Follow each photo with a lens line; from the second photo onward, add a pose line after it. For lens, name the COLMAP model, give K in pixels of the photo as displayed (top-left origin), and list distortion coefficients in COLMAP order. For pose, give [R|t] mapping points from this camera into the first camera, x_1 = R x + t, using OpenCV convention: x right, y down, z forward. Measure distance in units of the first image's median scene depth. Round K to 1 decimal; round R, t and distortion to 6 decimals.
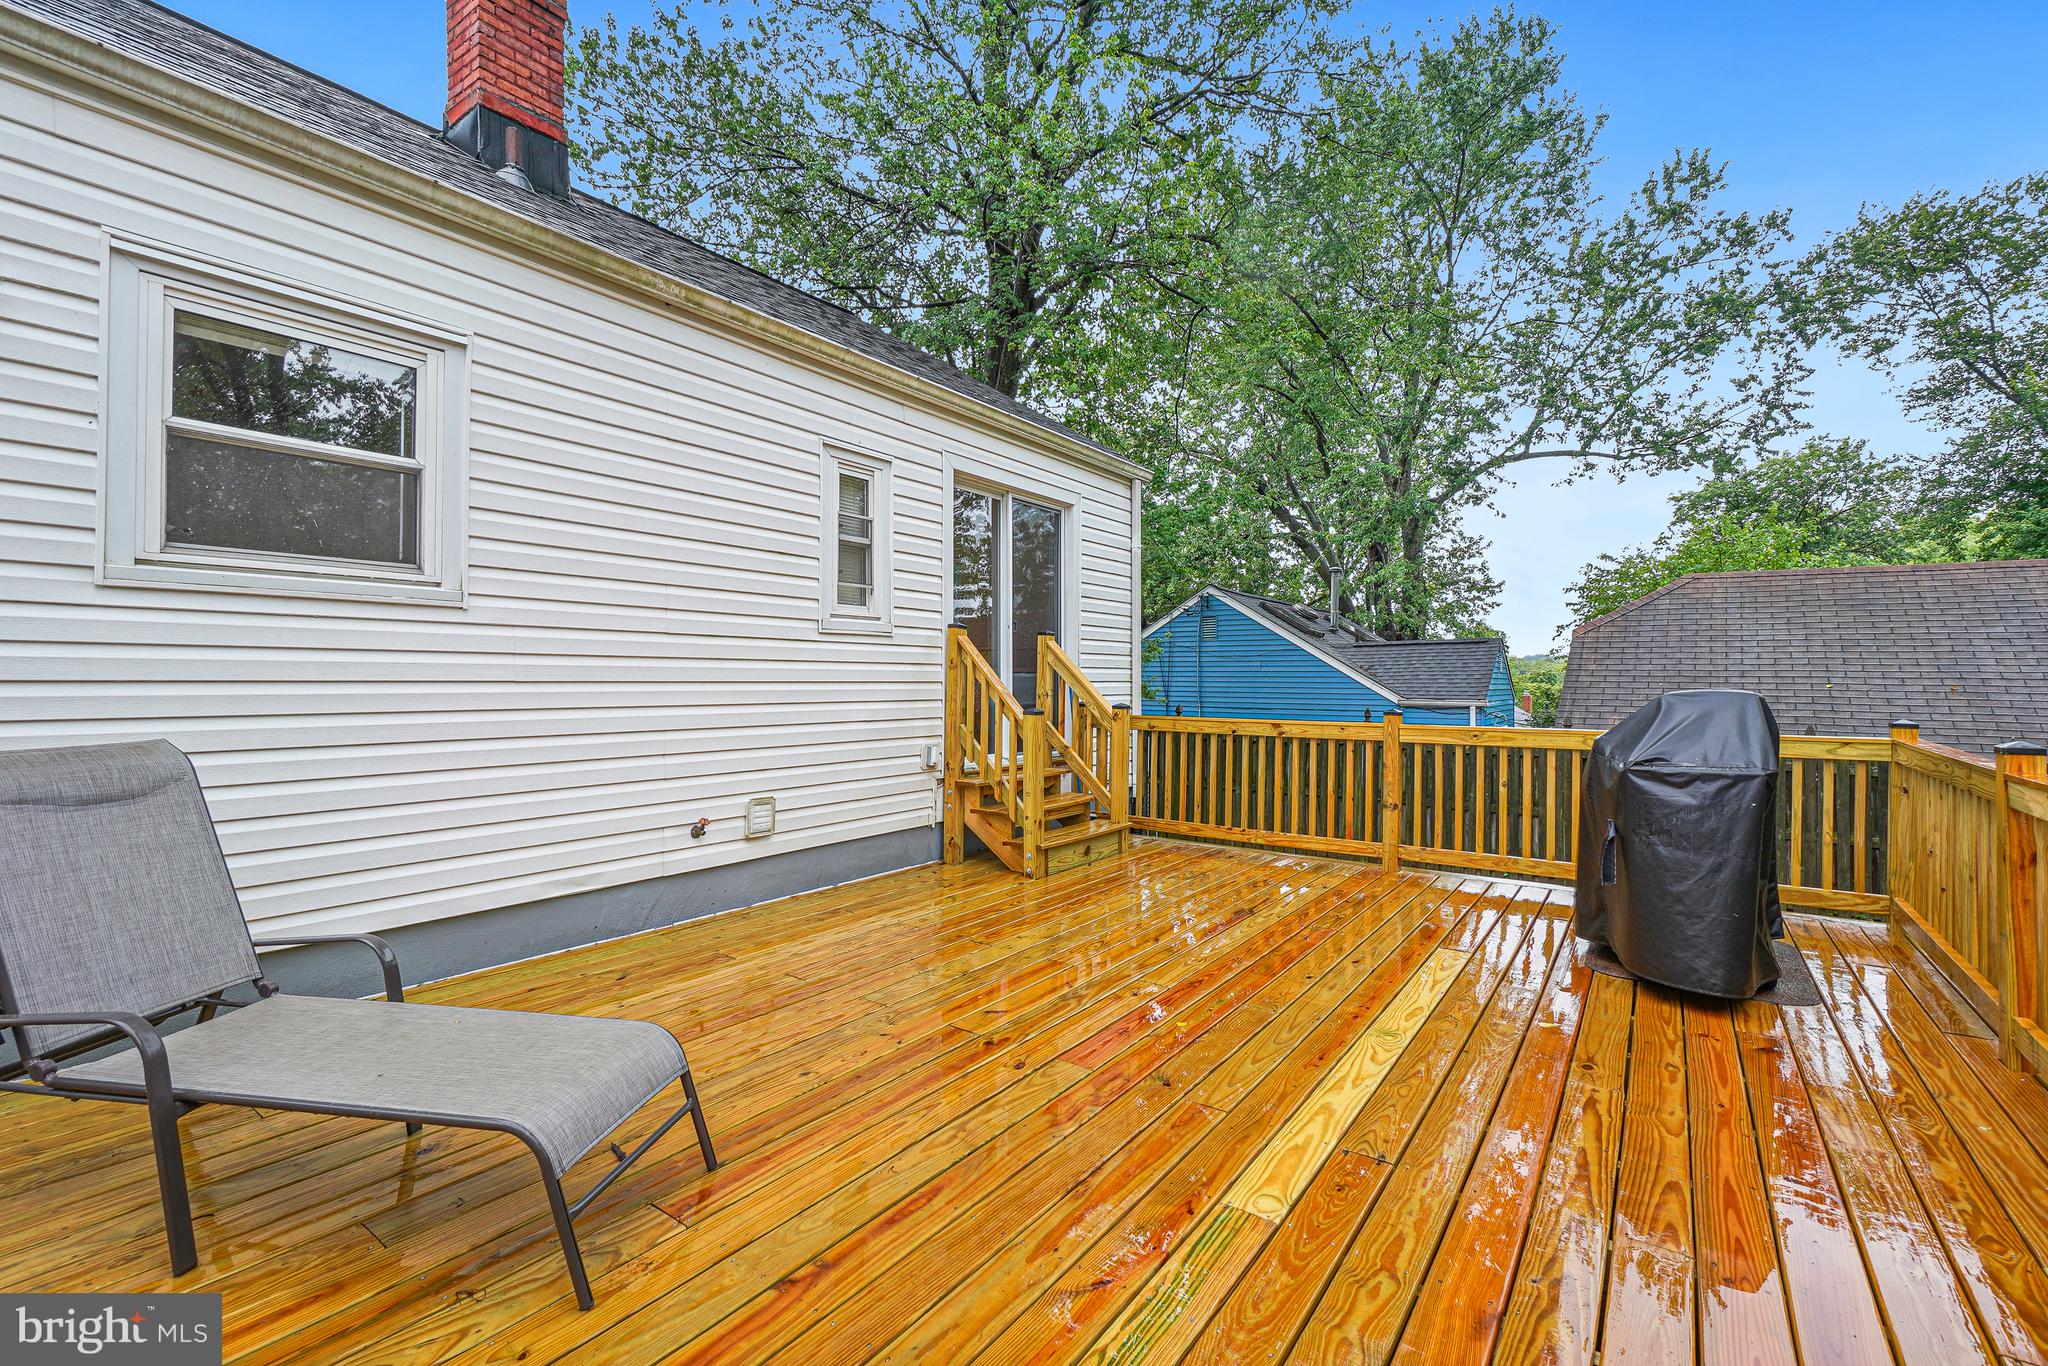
lens RADIAL K [[907.5, 0, 1006.1], [0, 907.5, 679.1], [0, 0, 1]] dist [0.003130, -0.000746]
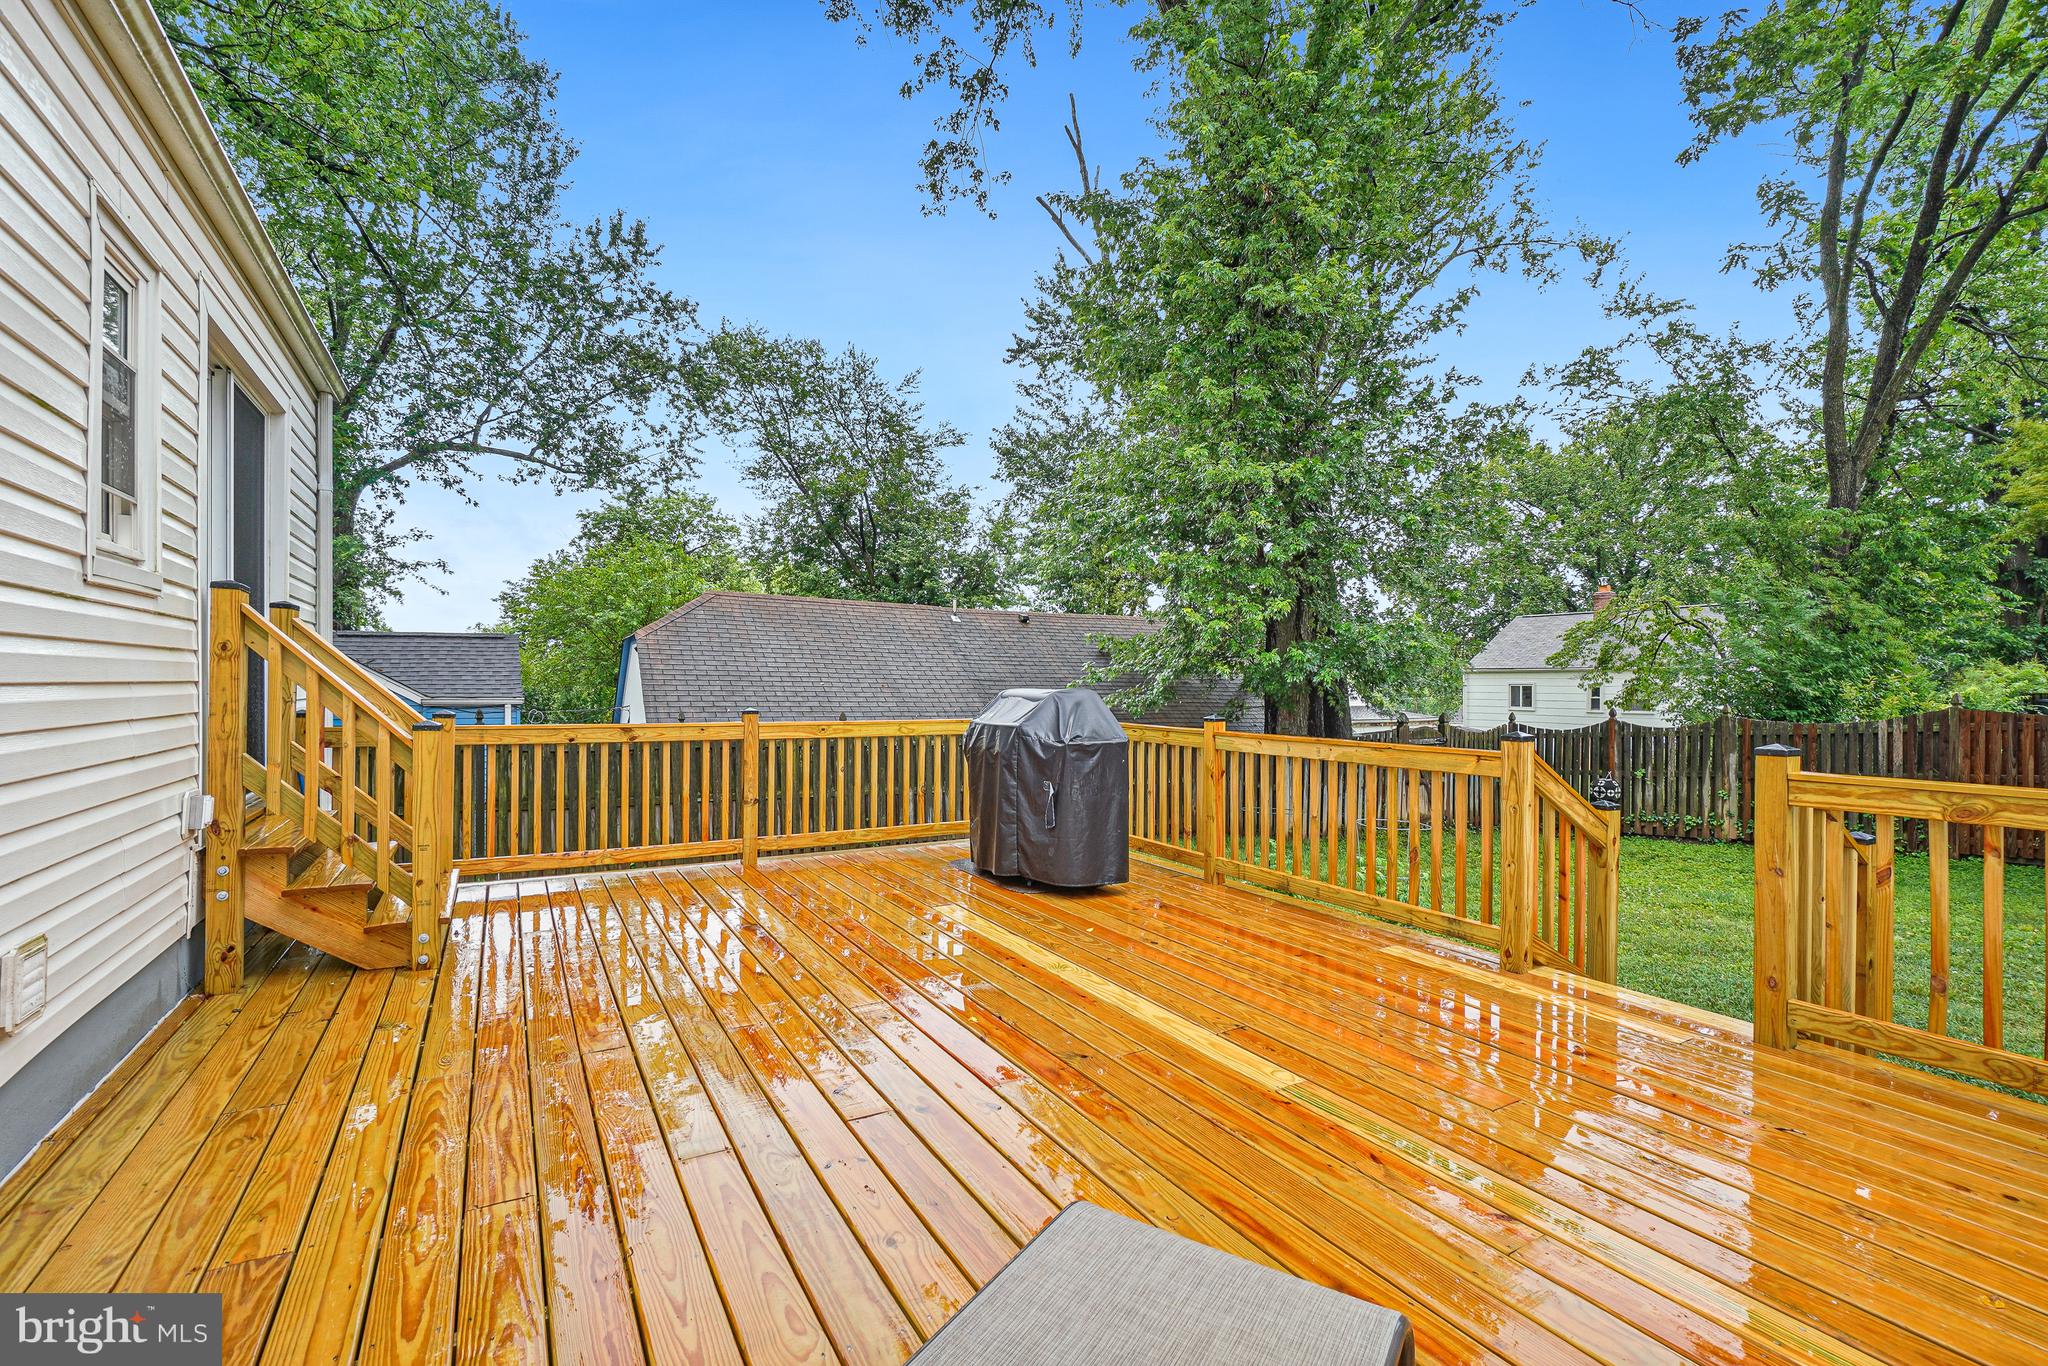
lens RADIAL K [[907.5, 0, 1022.5], [0, 907.5, 685.3], [0, 0, 1]] dist [0.003130, -0.000746]
pose [[0.400285, -0.004060, 0.916382, -0.103255], [-0.006426, 0.999953, 0.007237, -0.000470], [-0.916368, -0.008786, 0.400240, 0.078047]]
